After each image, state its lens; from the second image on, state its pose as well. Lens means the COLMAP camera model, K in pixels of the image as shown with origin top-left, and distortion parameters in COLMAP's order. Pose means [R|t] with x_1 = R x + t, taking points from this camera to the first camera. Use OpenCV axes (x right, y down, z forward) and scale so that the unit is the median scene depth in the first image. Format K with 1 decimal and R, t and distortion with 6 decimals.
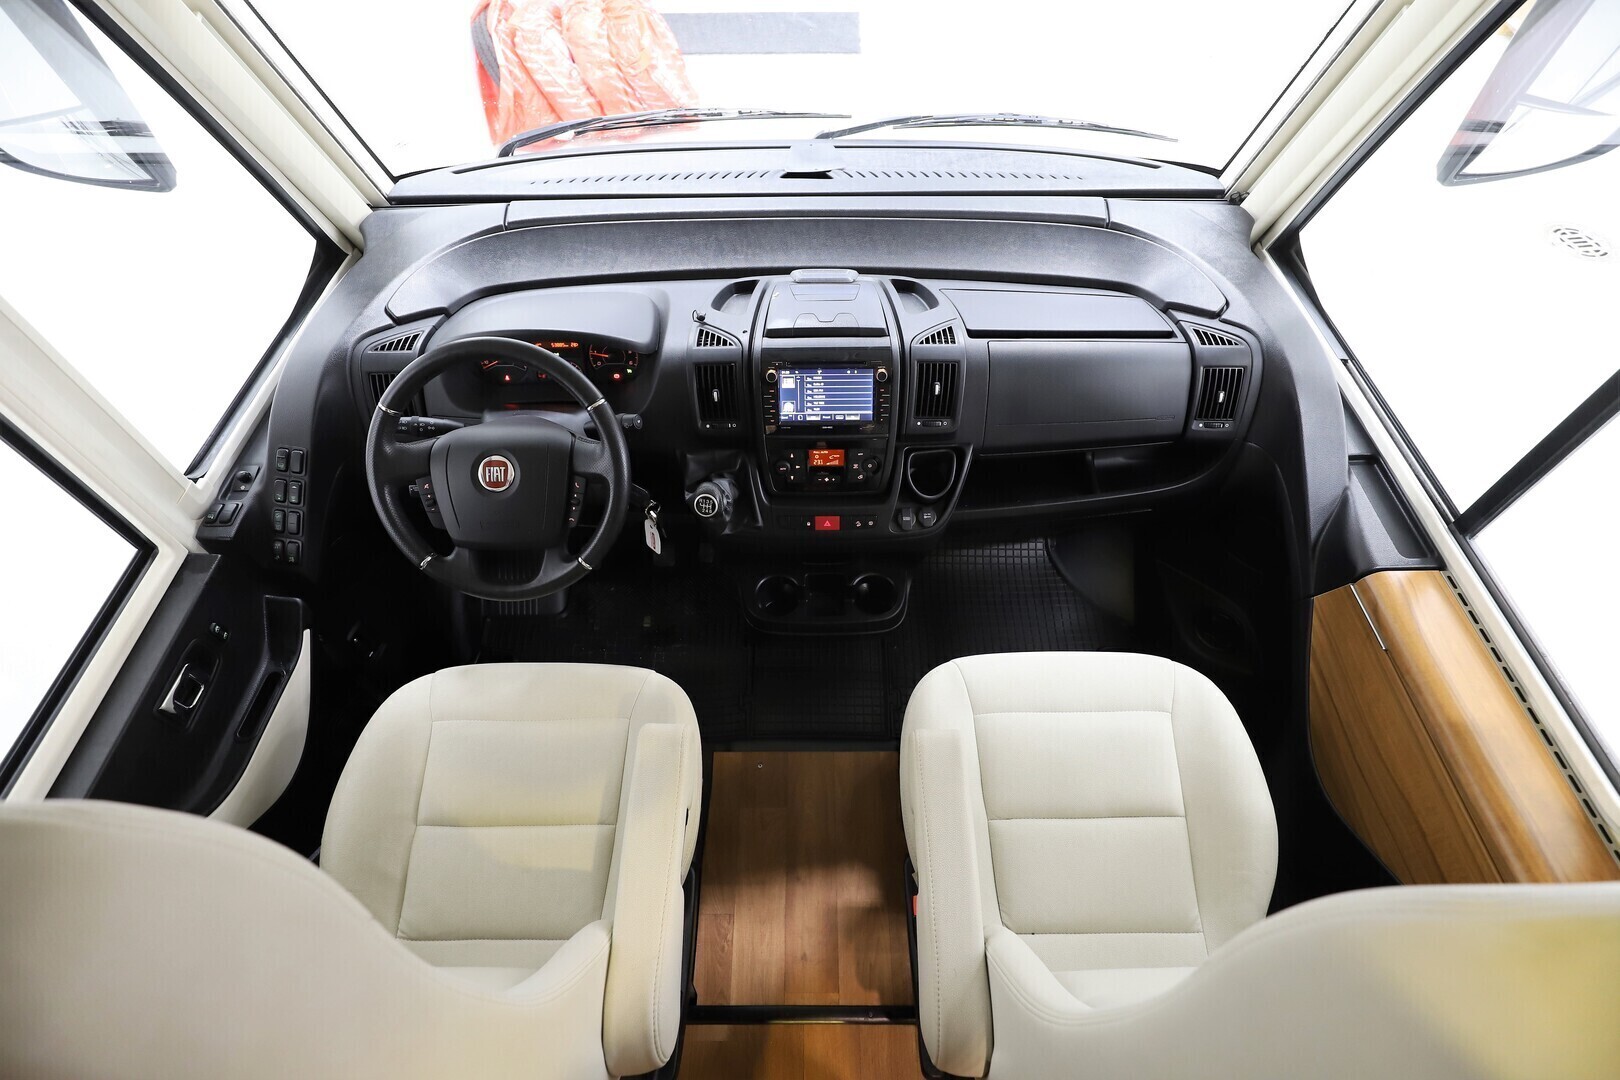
lens RADIAL K [[746.7, 0, 810.0], [0, 746.7, 540.0], [0, 0, 1]] dist [-0.033566, 0.007365]
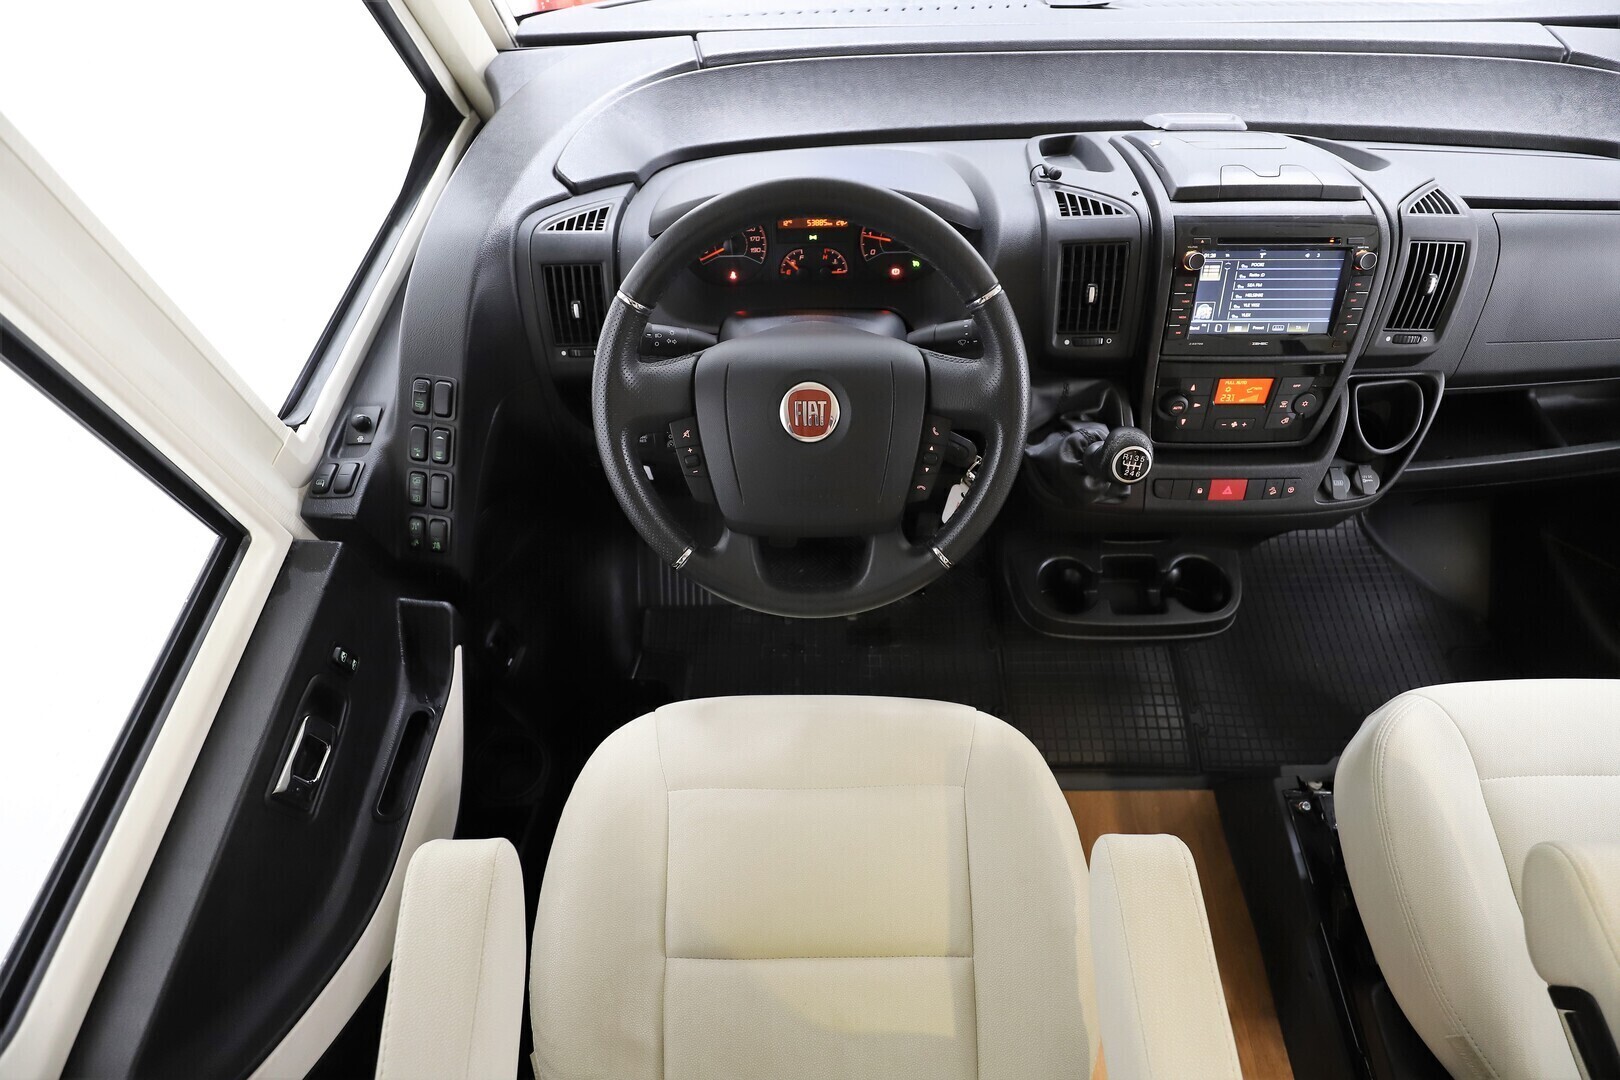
lens RADIAL K [[746.7, 0, 810.0], [0, 746.7, 540.0], [0, 0, 1]] dist [-0.033566, 0.007365]
pose [[0.999743, -0.000985, -0.022640, -0.353246], [0.002360, 0.998147, 0.060800, -0.019517], [0.022538, -0.060838, 0.997893, 0.336224]]
